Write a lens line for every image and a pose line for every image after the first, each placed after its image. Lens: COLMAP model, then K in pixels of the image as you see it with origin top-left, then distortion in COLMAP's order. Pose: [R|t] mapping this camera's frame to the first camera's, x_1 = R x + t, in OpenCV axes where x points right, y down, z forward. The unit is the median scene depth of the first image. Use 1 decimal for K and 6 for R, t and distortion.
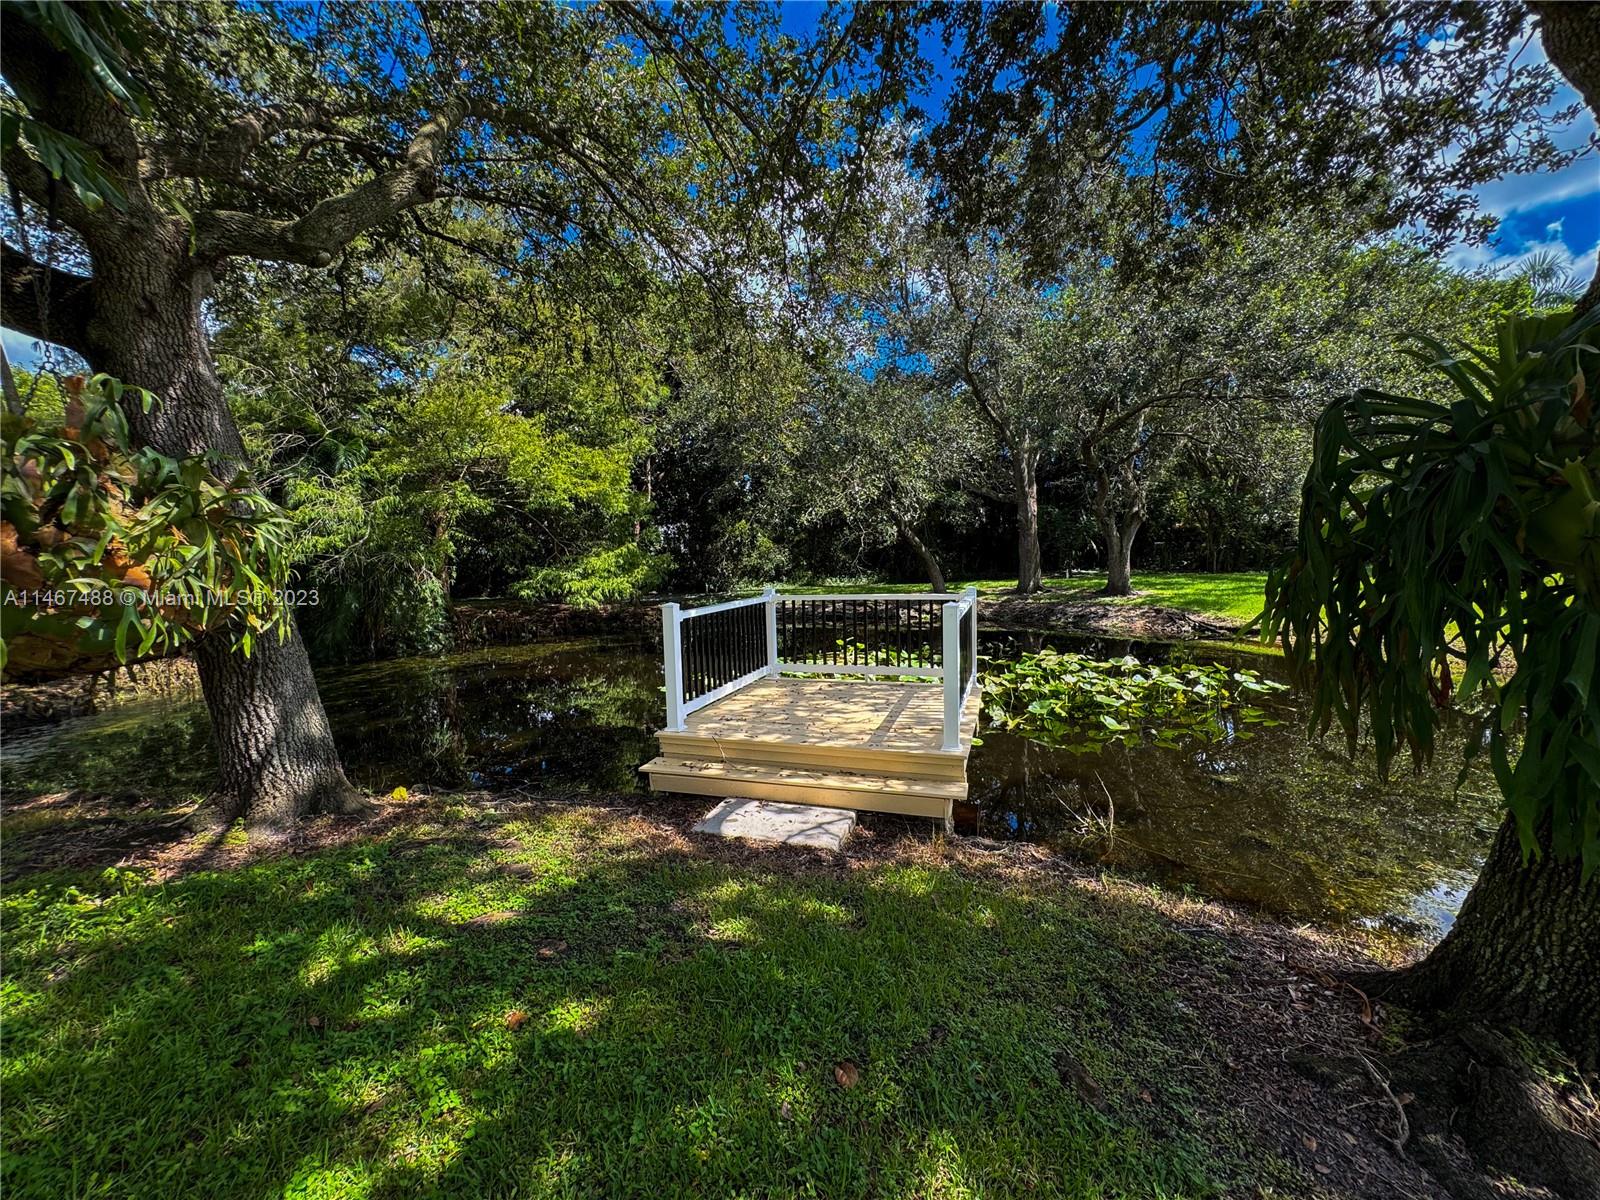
lens RADIAL K [[637.7, 0, 800.0], [0, 637.7, 600.0], [0, 0, 1]] dist [-0.001712, 0.000250]
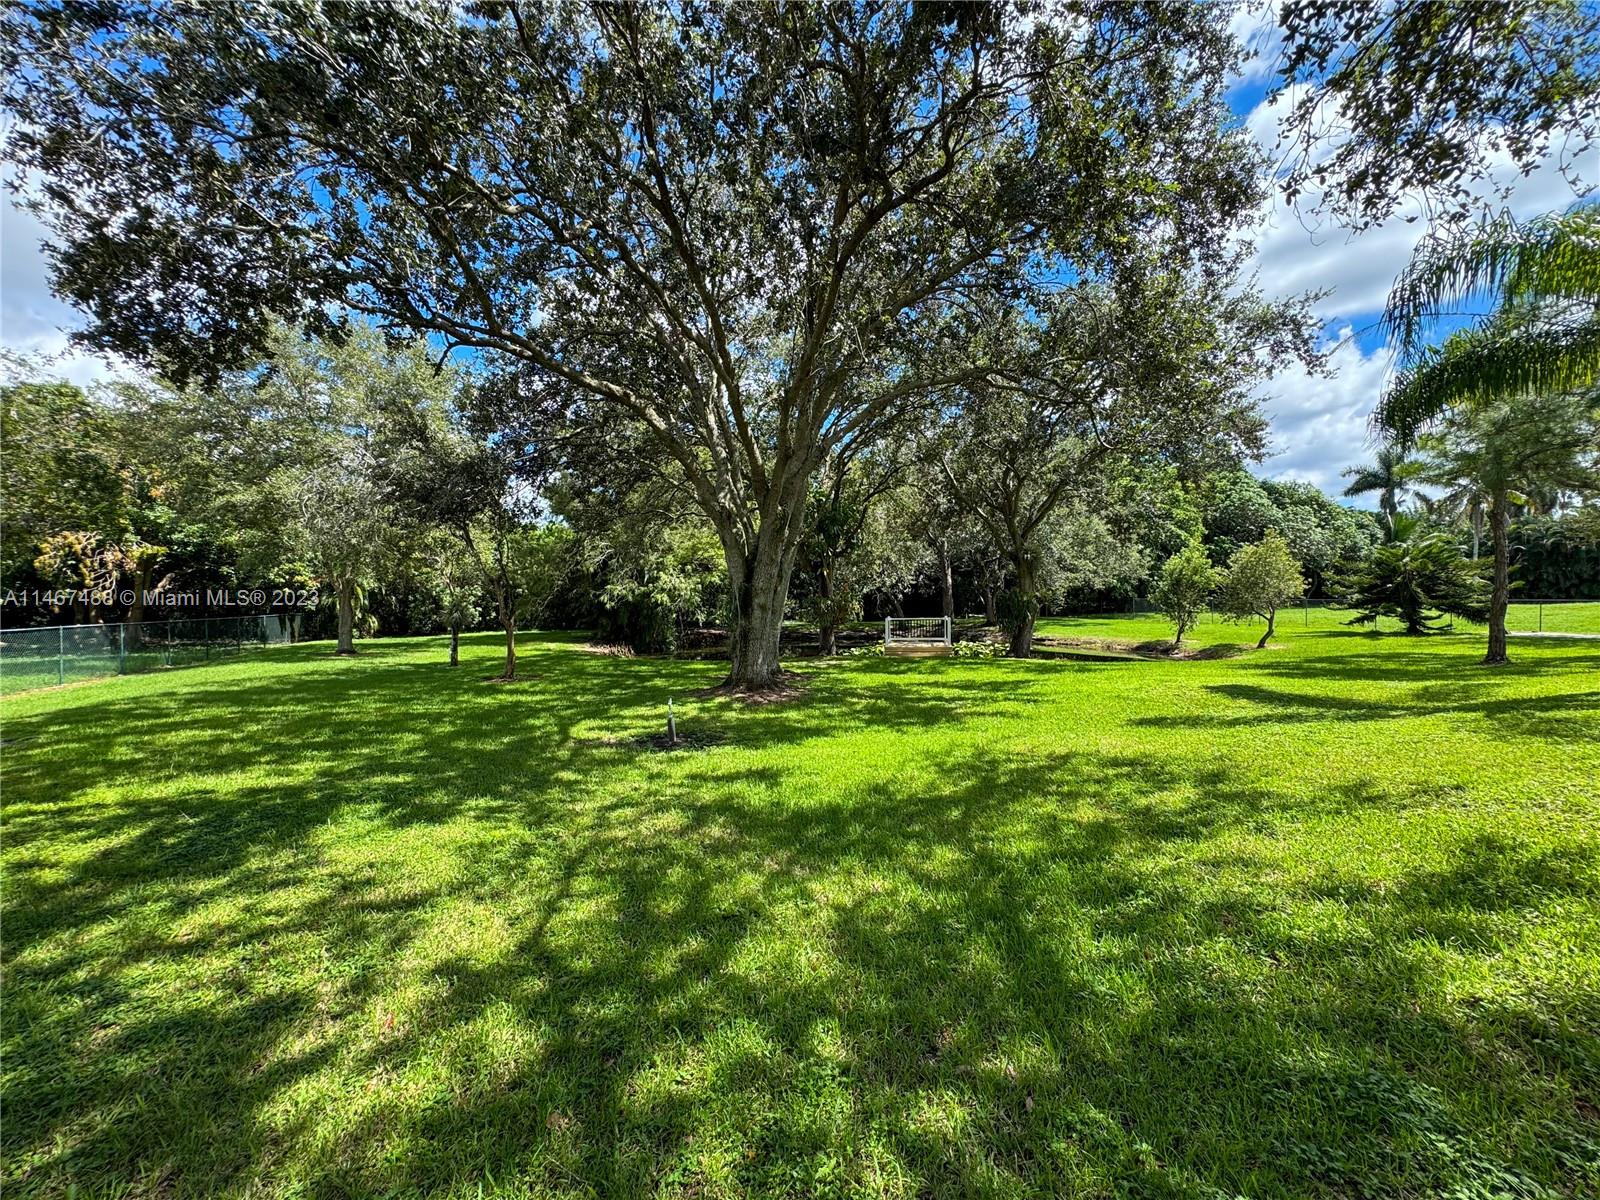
lens RADIAL K [[637.7, 0, 800.0], [0, 637.7, 600.0], [0, 0, 1]] dist [-0.001712, 0.000250]
pose [[0.989425, 0.013724, 0.144395, -0.508733], [-0.003758, 0.997605, -0.069066, 0.065595], [-0.144997, 0.067793, 0.987107, -1.173588]]
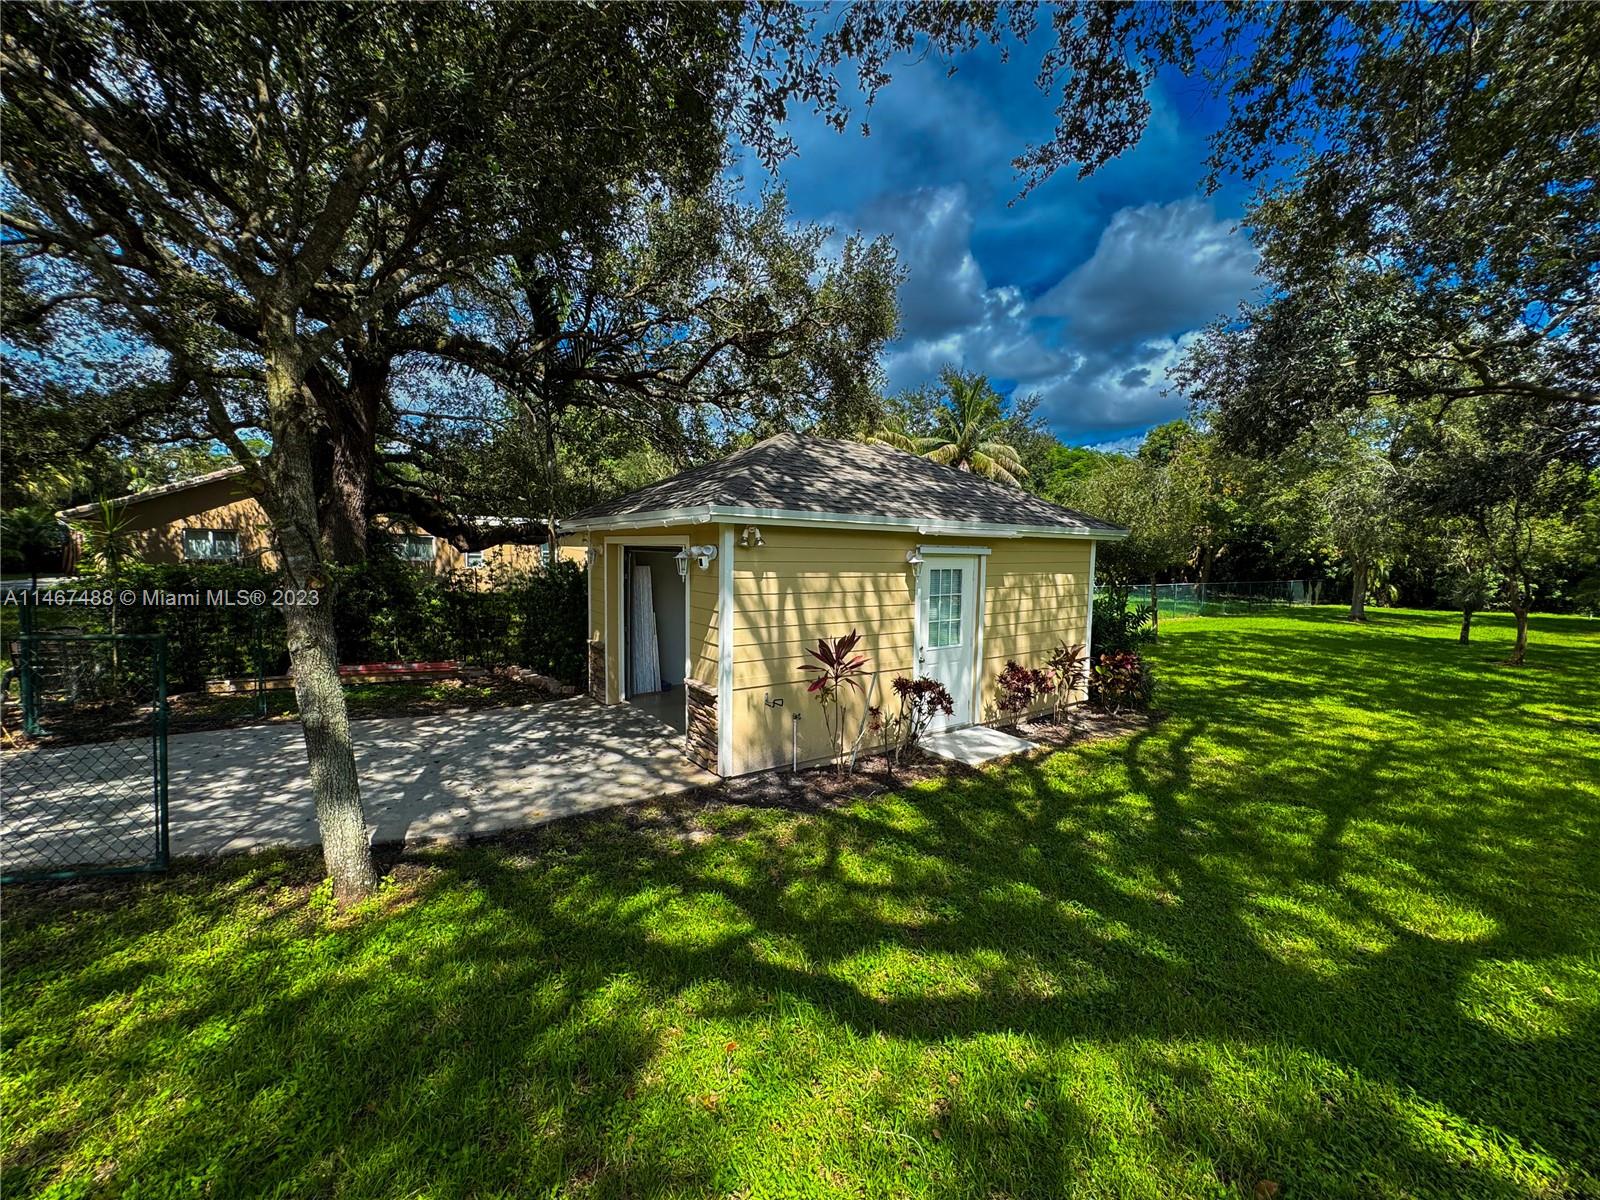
lens RADIAL K [[637.7, 0, 800.0], [0, 637.7, 600.0], [0, 0, 1]] dist [-0.001712, 0.000250]
pose [[0.352367, 0.104659, -0.929991, -0.254900], [-0.093824, 0.992671, 0.076163, 0.048283], [0.931147, 0.060418, 0.359604, -1.605525]]
